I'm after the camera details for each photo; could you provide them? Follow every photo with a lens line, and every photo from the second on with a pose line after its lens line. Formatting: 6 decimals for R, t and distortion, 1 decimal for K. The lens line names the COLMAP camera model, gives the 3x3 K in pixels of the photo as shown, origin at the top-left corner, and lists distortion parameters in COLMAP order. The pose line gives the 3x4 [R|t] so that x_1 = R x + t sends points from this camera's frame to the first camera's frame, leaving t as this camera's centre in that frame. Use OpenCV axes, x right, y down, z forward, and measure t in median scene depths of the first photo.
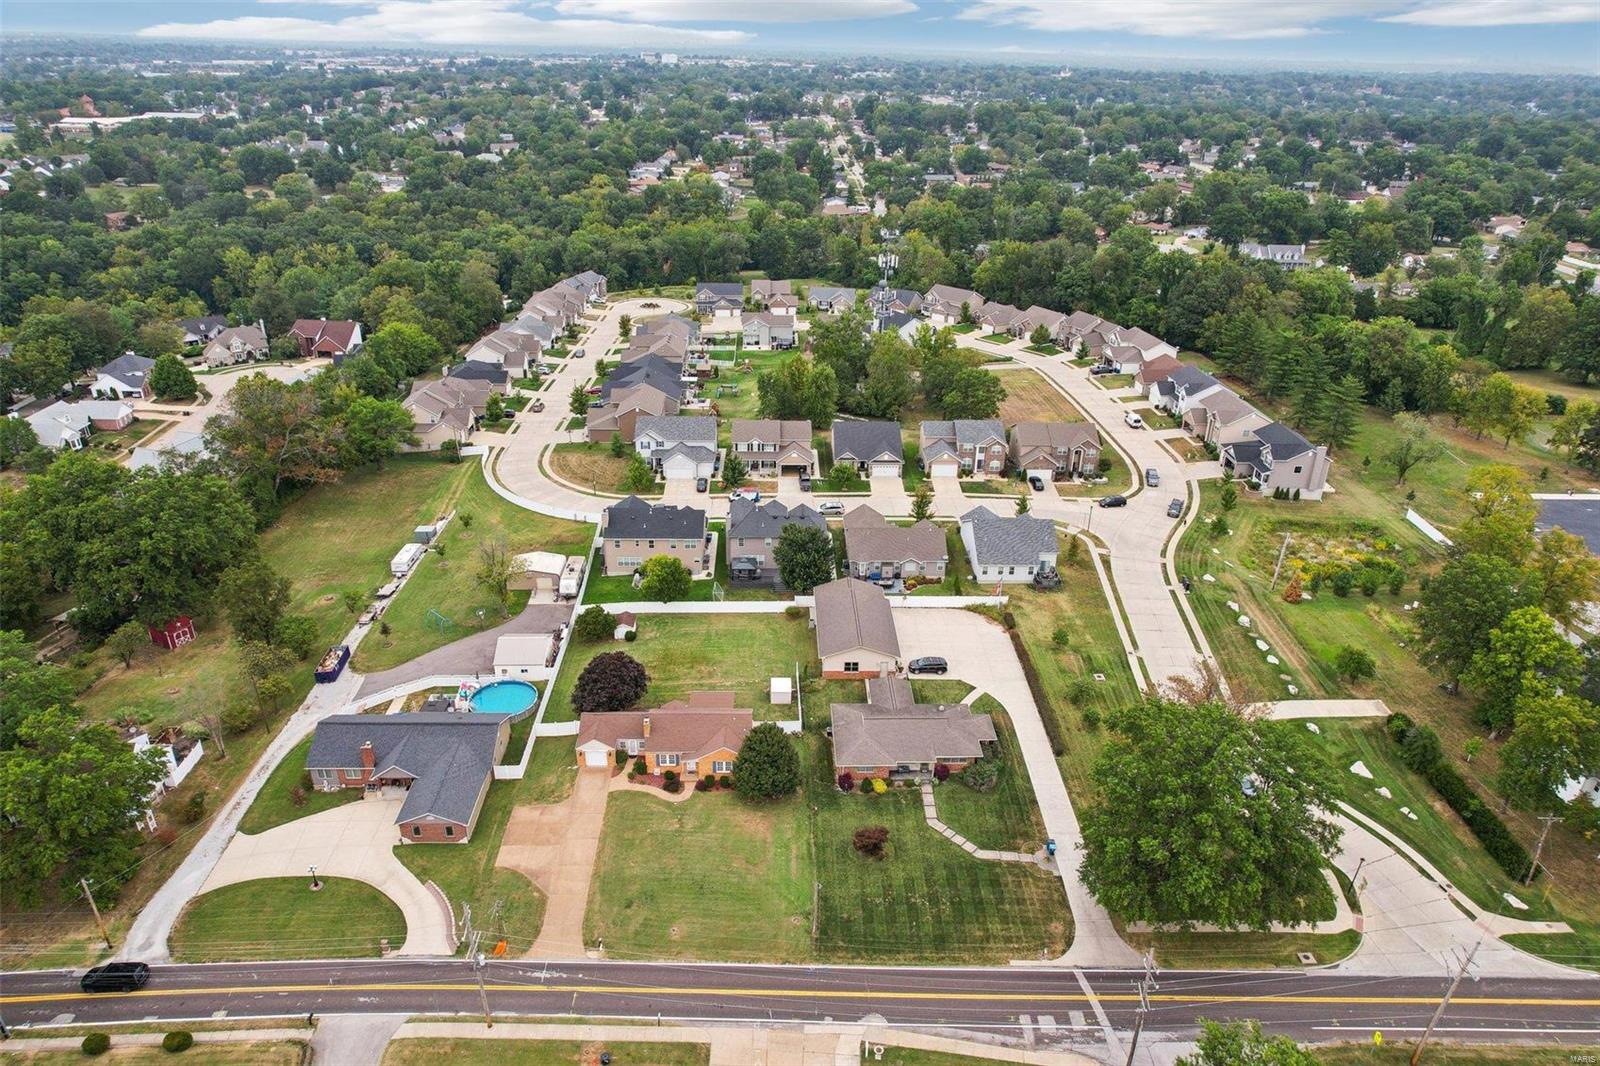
lens RADIAL K [[1033.2, 0, 802.4], [0, 1033.2, 540.7], [0, 0, 1]] dist [-0.074569, 0.068476]
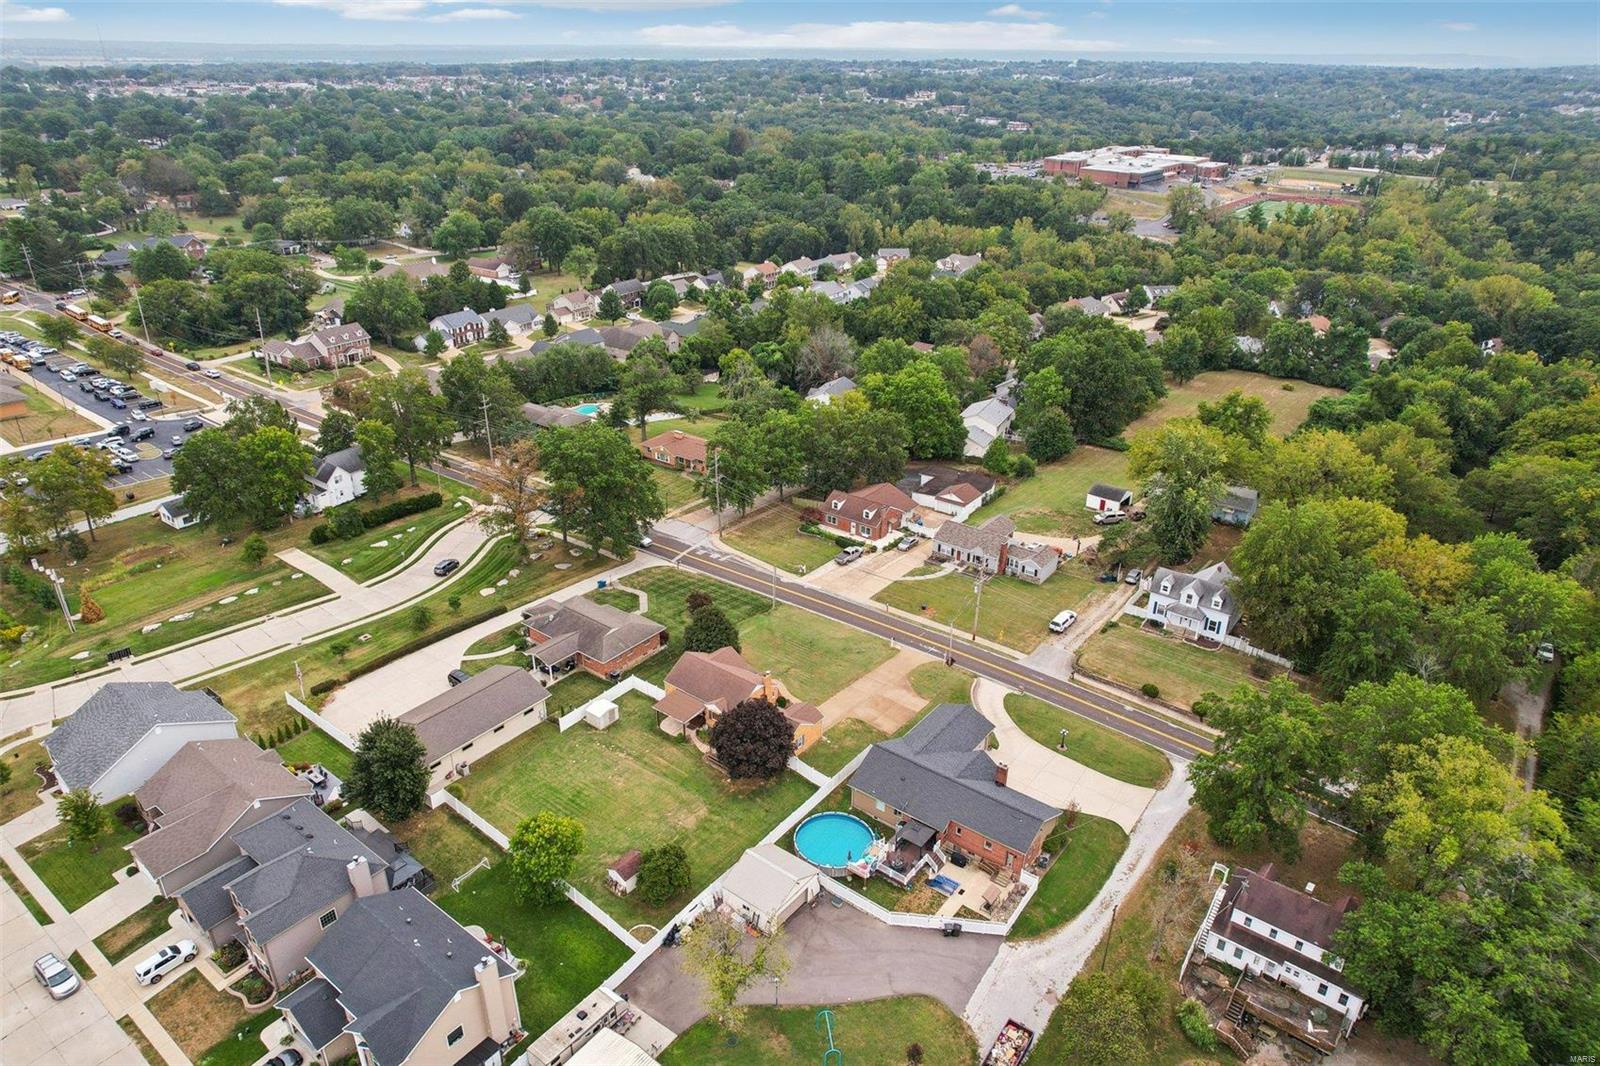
lens RADIAL K [[1033.2, 0, 802.4], [0, 1033.2, 540.7], [0, 0, 1]] dist [-0.074569, 0.068476]
pose [[-0.775684, -0.298254, 0.556200, -0.798479], [0.256772, 0.655913, 0.709821, -0.730664], [-0.576526, 0.693413, -0.432198, 1.450500]]
